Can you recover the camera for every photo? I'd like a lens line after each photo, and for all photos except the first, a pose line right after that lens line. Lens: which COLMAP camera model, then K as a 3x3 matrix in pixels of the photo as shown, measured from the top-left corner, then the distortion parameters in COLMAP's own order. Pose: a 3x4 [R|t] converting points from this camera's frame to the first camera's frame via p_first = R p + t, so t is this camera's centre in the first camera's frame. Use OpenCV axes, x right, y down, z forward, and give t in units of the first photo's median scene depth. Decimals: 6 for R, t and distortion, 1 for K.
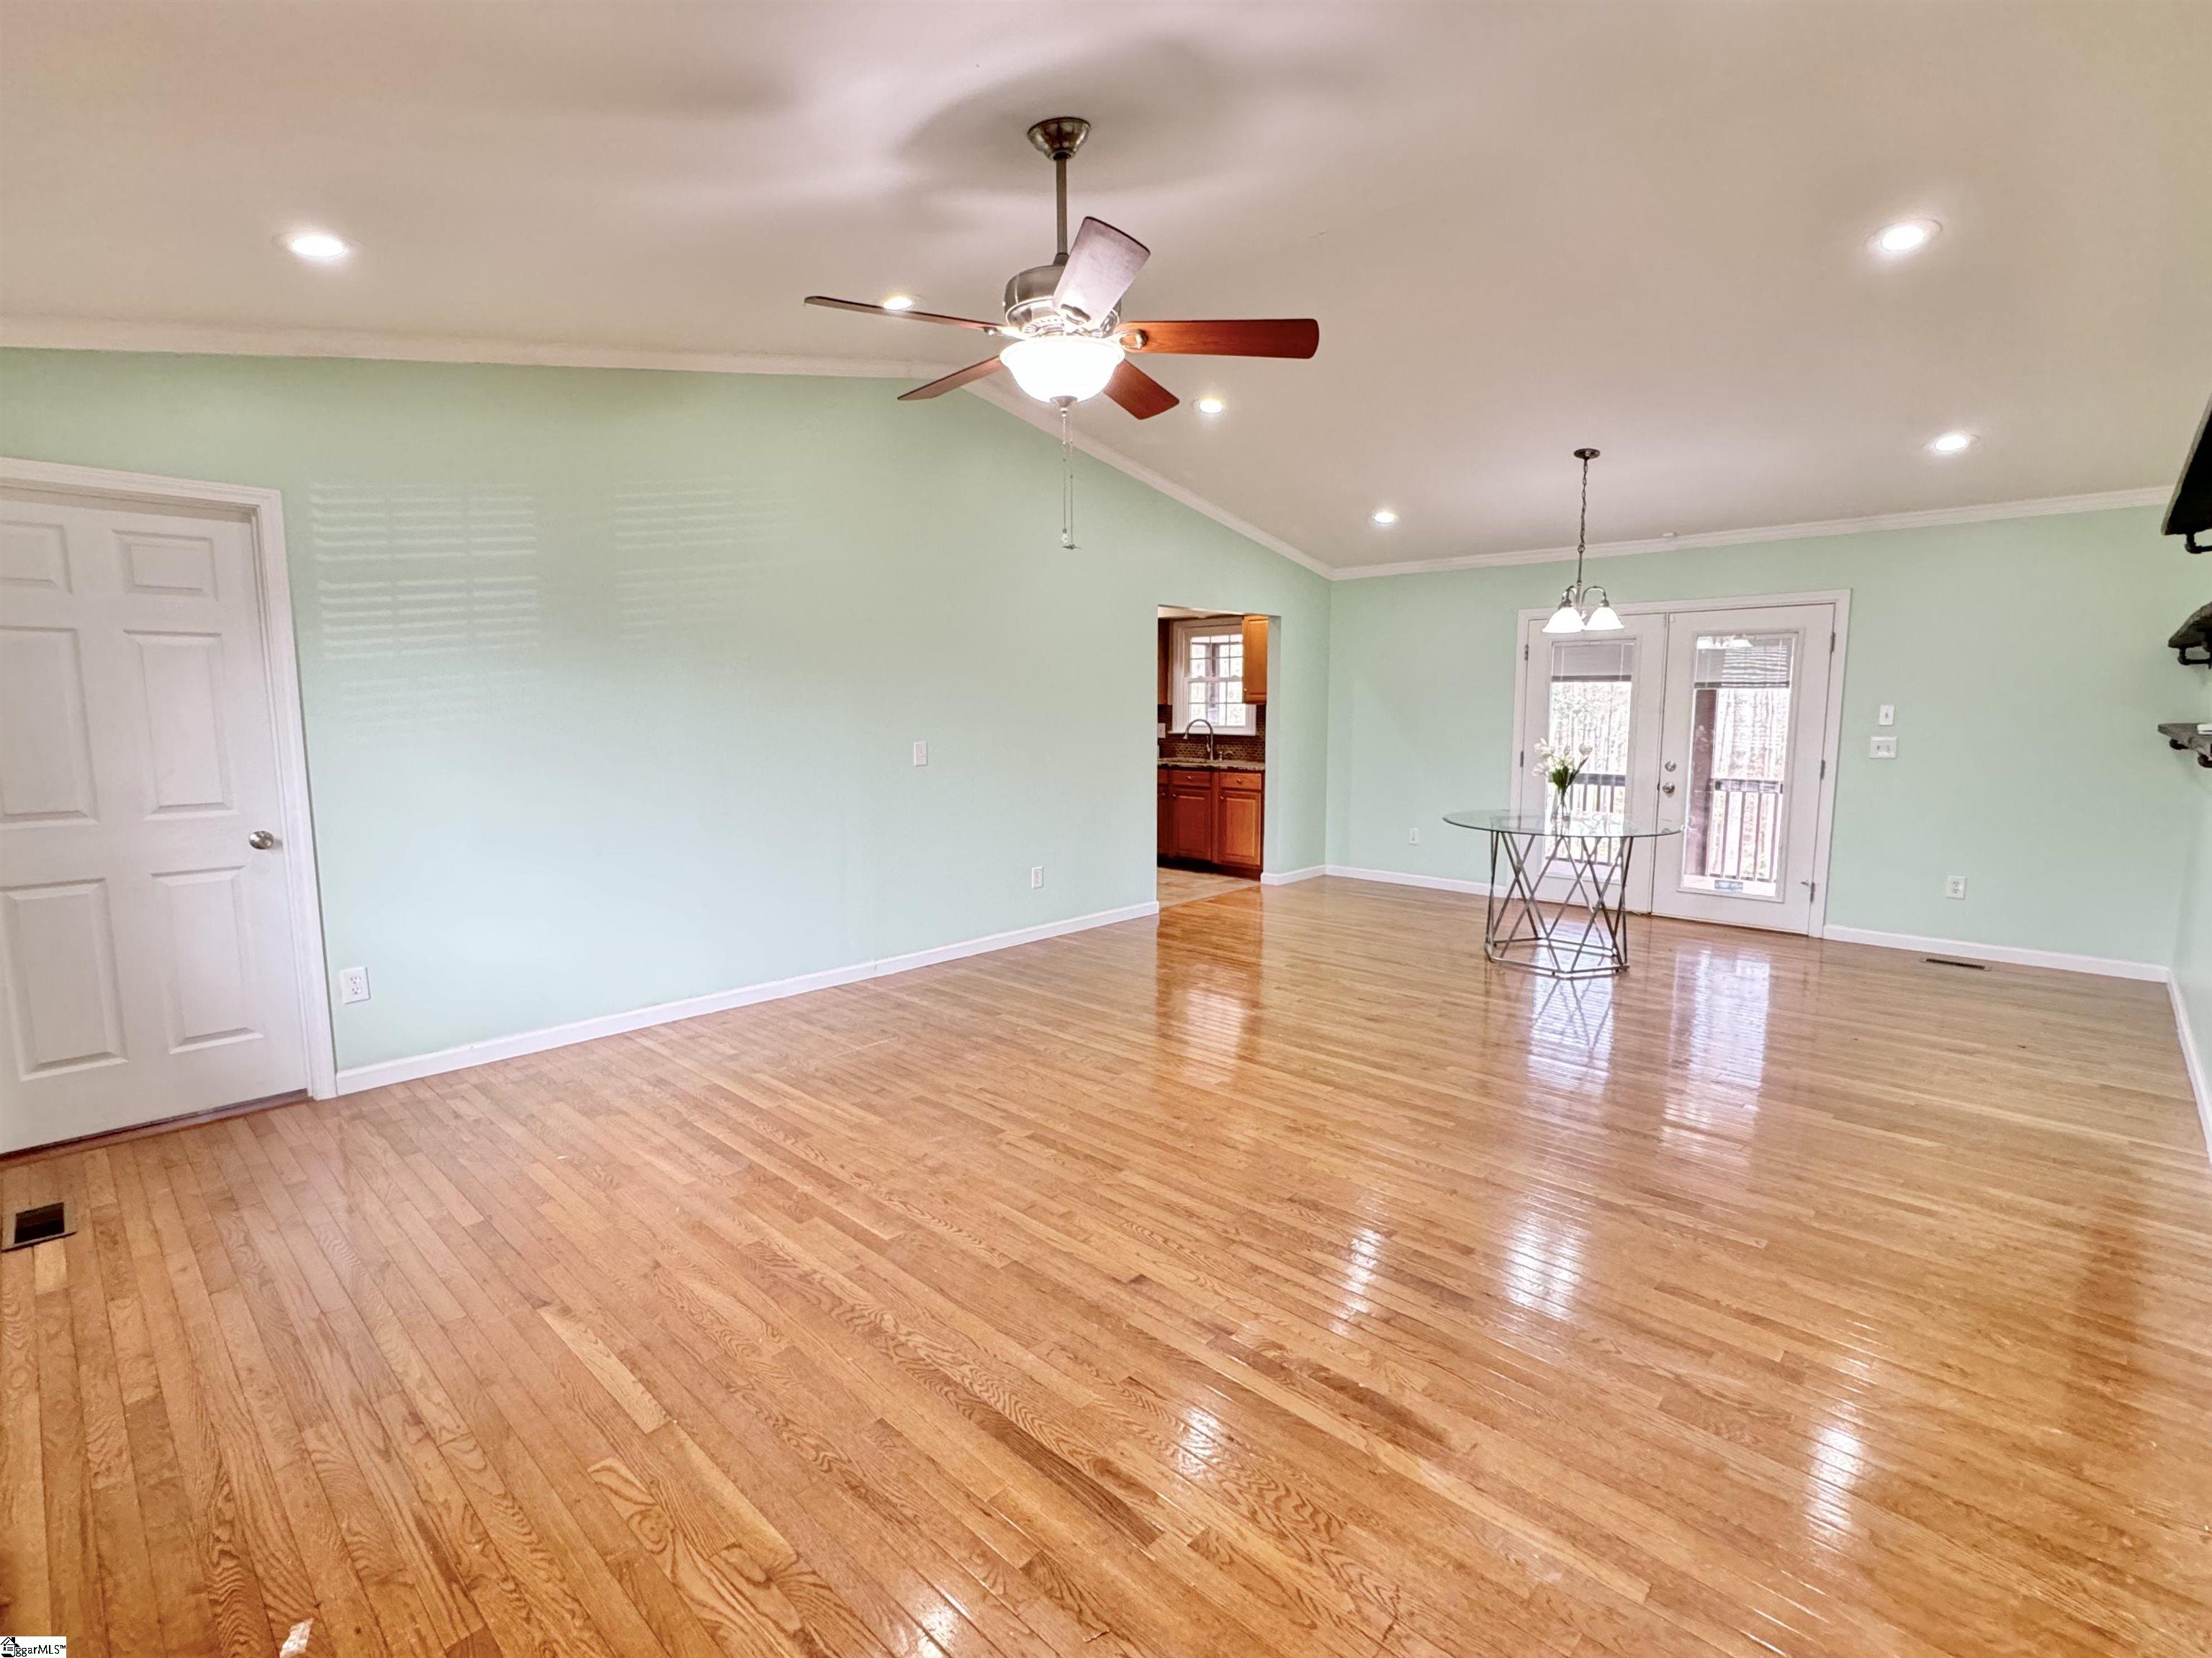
lens RADIAL K [[1039.2, 0, 1106.0], [0, 1039.2, 829.0], [0, 0, 1]] dist [-0.000363, -0.004277]
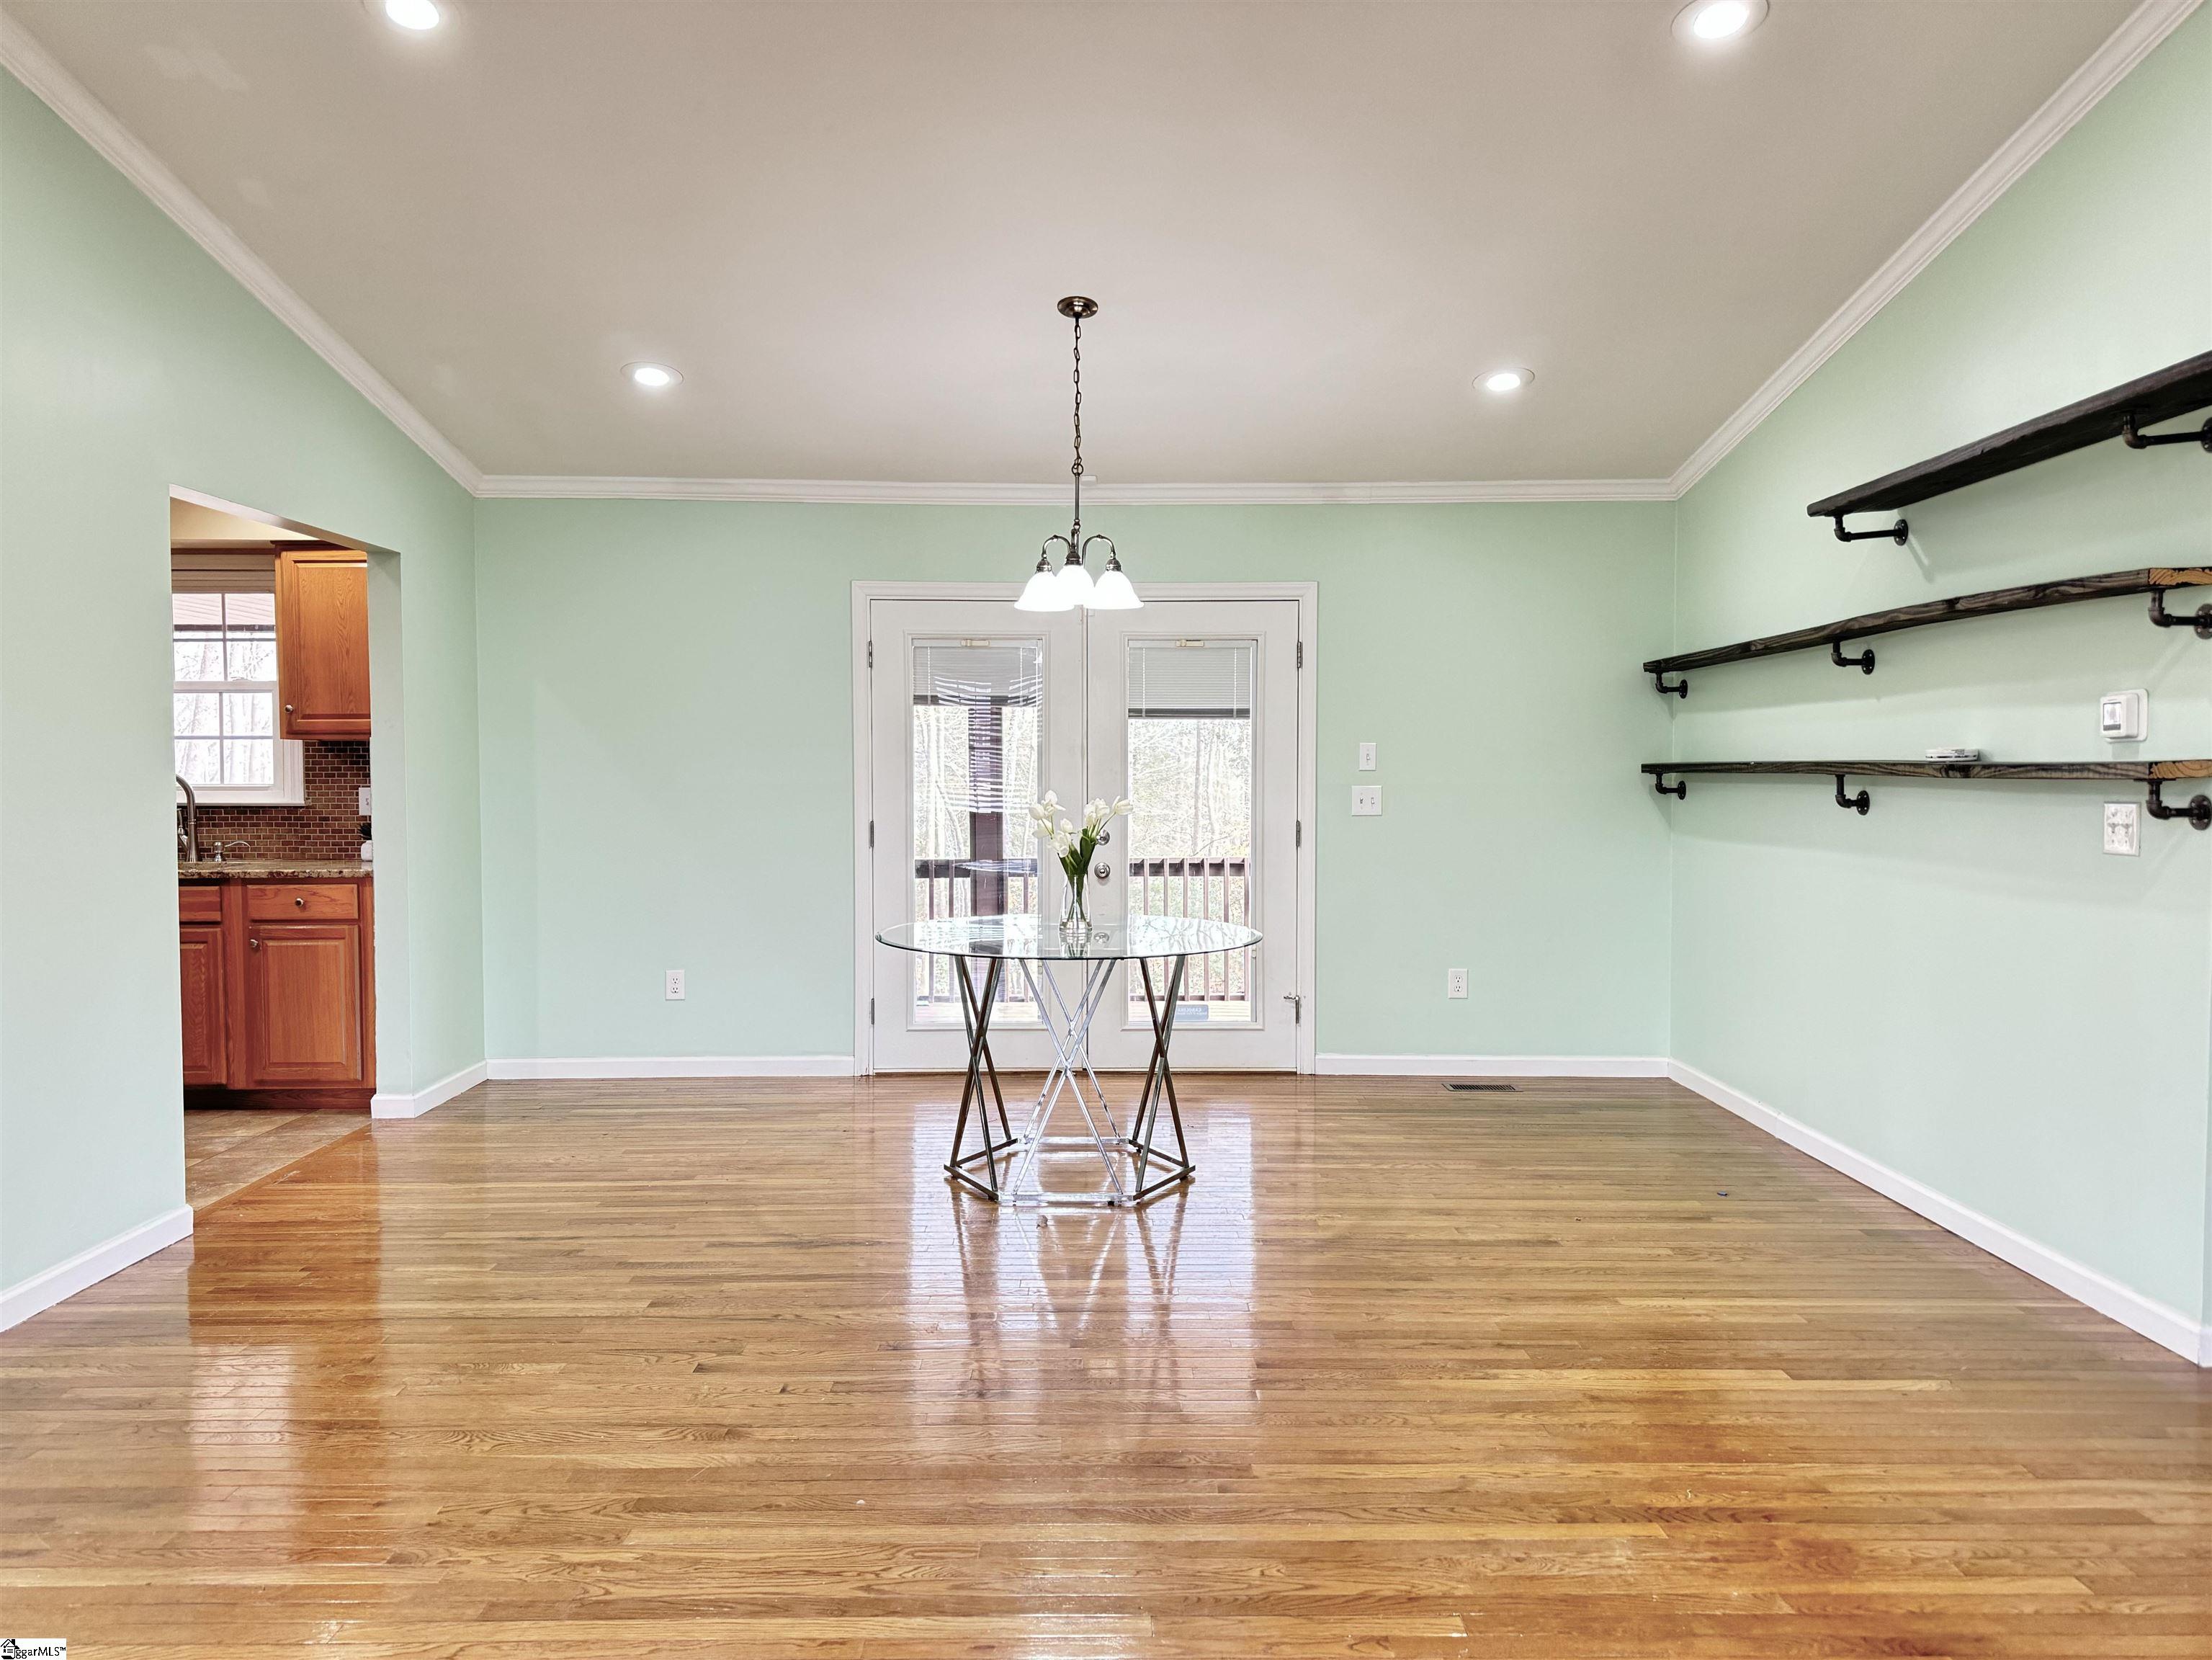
lens RADIAL K [[1558.2, 0, 1106.0], [0, 1558.2, 830.0], [0, 0, 1]] dist [0.104189, -0.158073]
pose [[0.721957, -0.026162, 0.691443, -0.119443], [0.082515, 0.995409, -0.048493, -0.017399], [-0.687000, 0.092064, 0.720802, 0.292698]]
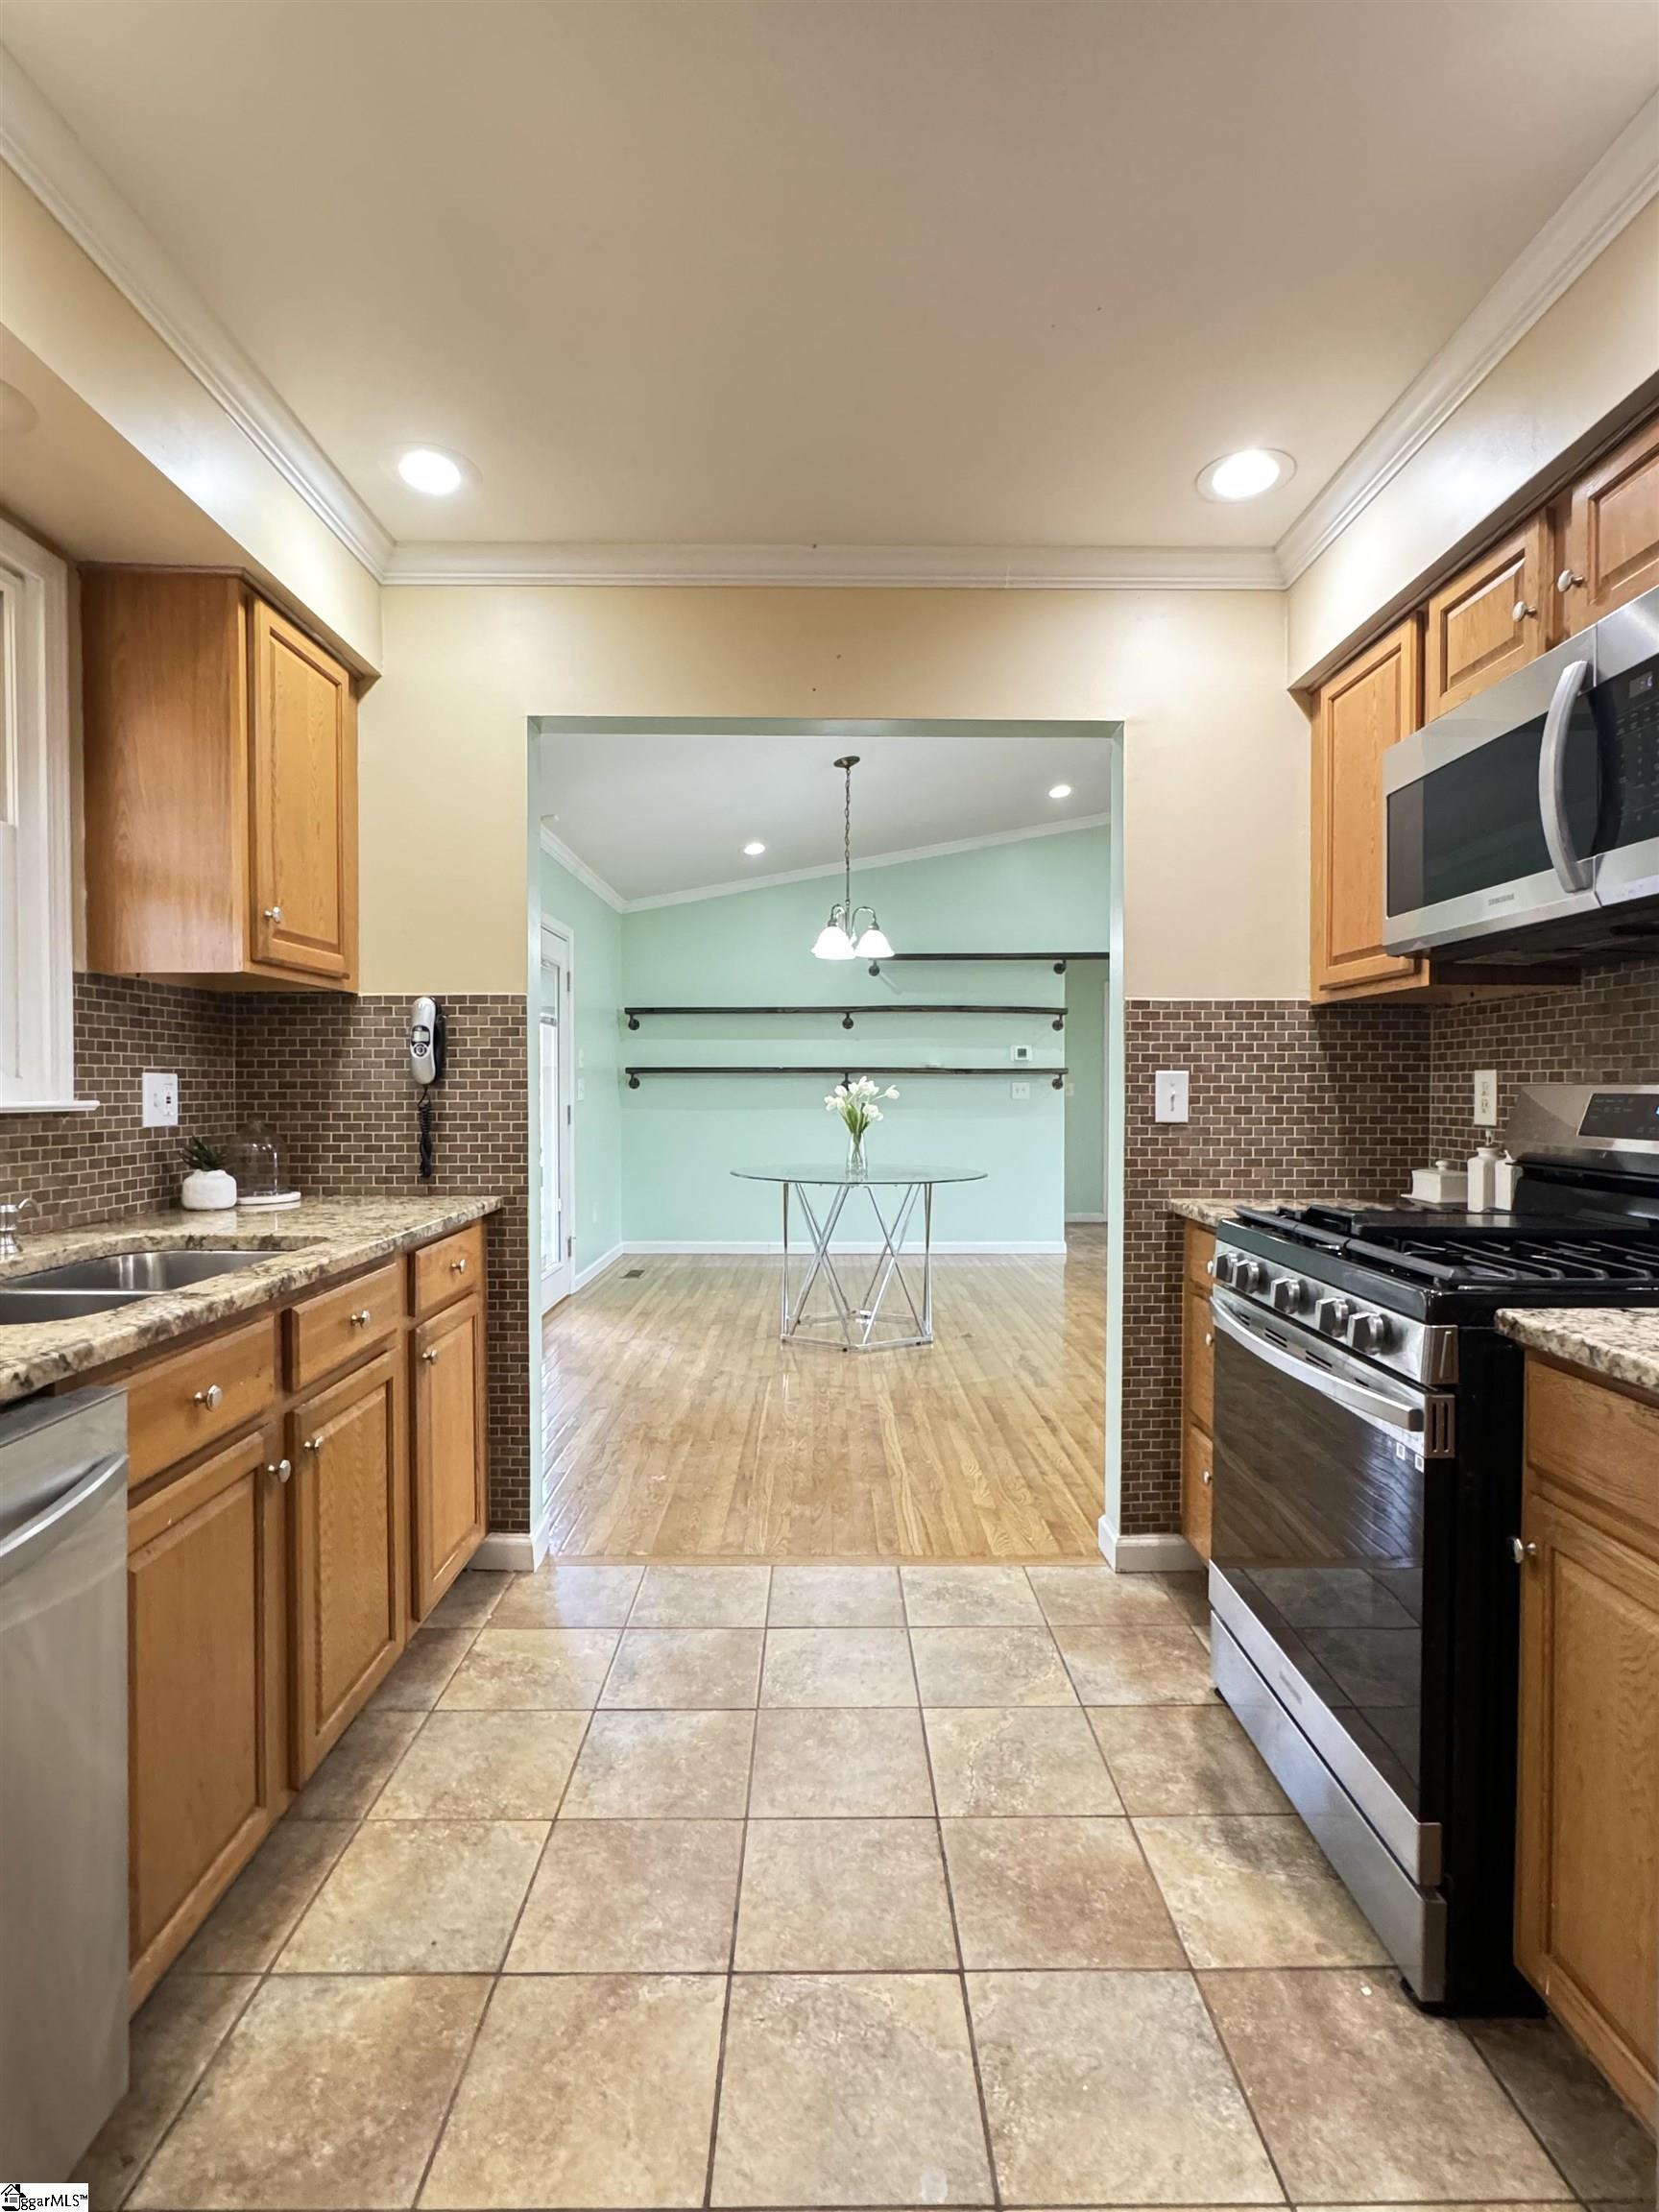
lens RADIAL K [[1074.3, 0, 829.5], [0, 1074.3, 1106.0], [0, 0, 1]] dist [0.000323, 0.000124]
pose [[-0.690033, -0.012739, 0.723665, -0.164496], [0.087904, 0.990969, 0.101262, -0.128596], [-0.718420, 0.133487, -0.682682, 1.340508]]
